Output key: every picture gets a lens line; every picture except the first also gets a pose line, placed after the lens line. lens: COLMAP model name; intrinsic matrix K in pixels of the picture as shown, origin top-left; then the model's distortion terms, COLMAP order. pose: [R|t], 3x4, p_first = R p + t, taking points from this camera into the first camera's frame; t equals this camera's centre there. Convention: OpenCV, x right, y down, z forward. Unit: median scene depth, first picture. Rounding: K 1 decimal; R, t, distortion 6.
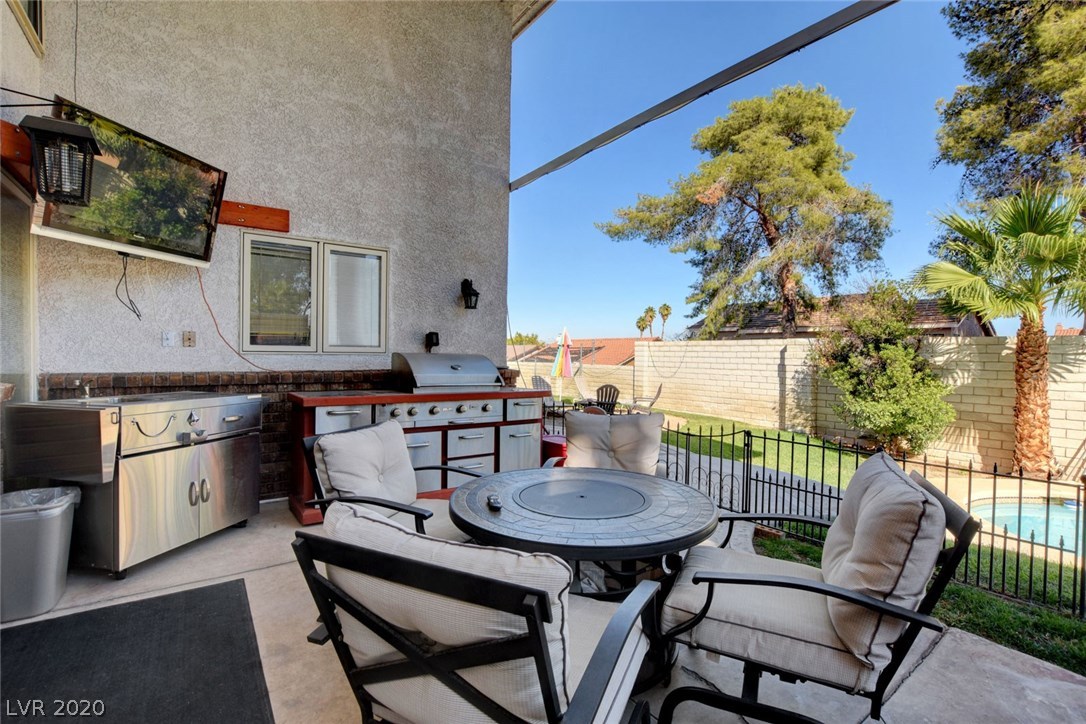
lens RADIAL K [[503.4, 0, 543.0], [0, 503.4, 362.0], [0, 0, 1]] dist [-0.026579, 0.000132]
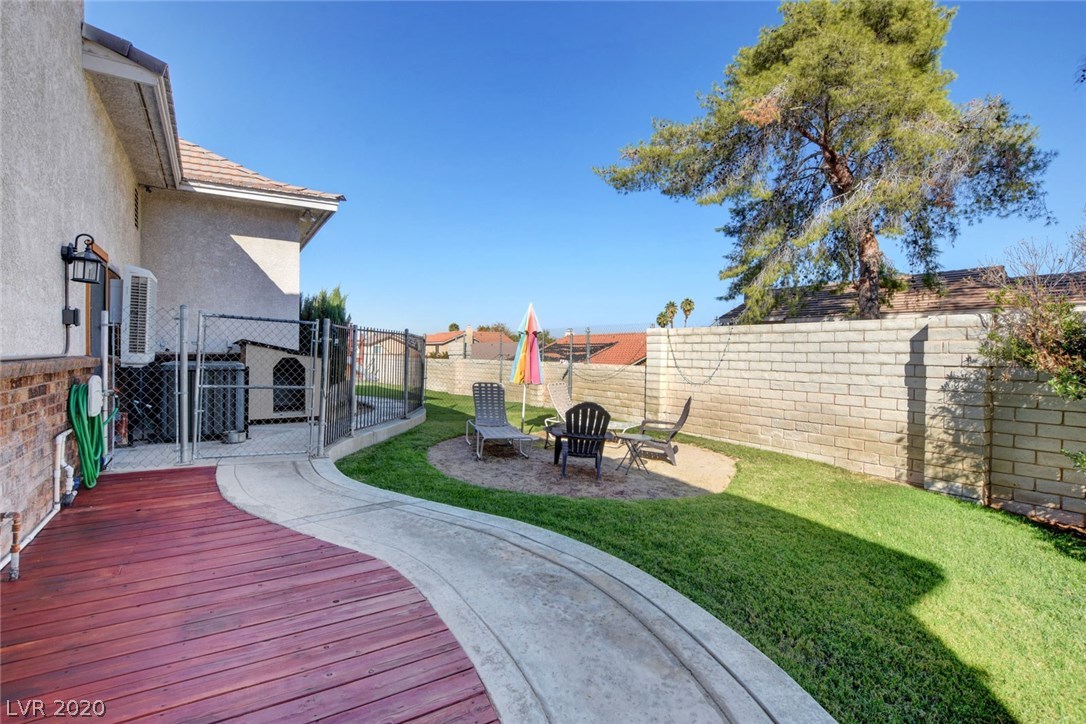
lens RADIAL K [[503.4, 0, 543.0], [0, 503.4, 362.0], [0, 0, 1]] dist [-0.026579, 0.000132]
pose [[0.999195, 0.000208, -0.040116, 0.064976], [-0.000077, 0.999995, 0.003275, 0.000563], [0.040116, -0.003269, 0.999190, 0.298923]]
